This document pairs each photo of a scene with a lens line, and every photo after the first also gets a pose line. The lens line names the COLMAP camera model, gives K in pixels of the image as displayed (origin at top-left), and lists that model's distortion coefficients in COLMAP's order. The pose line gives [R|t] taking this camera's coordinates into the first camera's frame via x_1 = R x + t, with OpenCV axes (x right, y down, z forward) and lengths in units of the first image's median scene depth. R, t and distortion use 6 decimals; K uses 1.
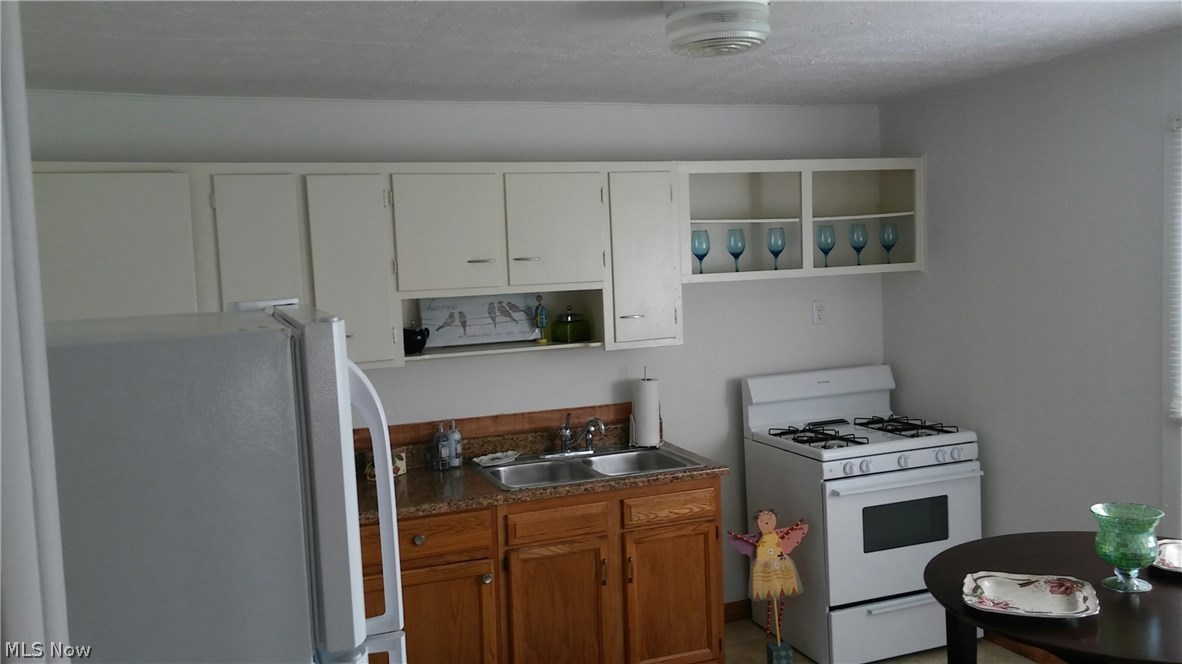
lens RADIAL K [[994.9, 0, 492.6], [0, 994.9, 349.5], [0, 0, 1]] dist [0.044527, -0.035616]
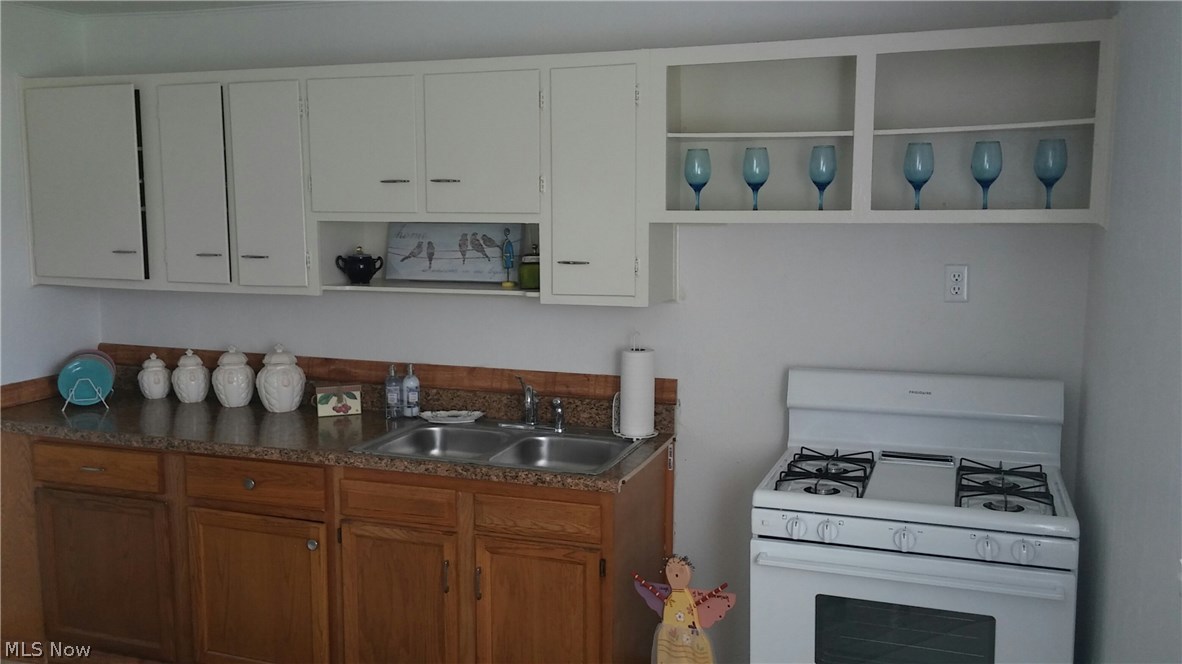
lens RADIAL K [[994.9, 0, 588.7], [0, 994.9, 337.1], [0, 0, 1]] dist [0.044527, -0.035616]
pose [[0.768922, 0.123253, -0.627349, 0.632298], [-0.089119, 0.992325, 0.085727, -0.042666], [0.633100, -0.010009, 0.774005, 0.424405]]
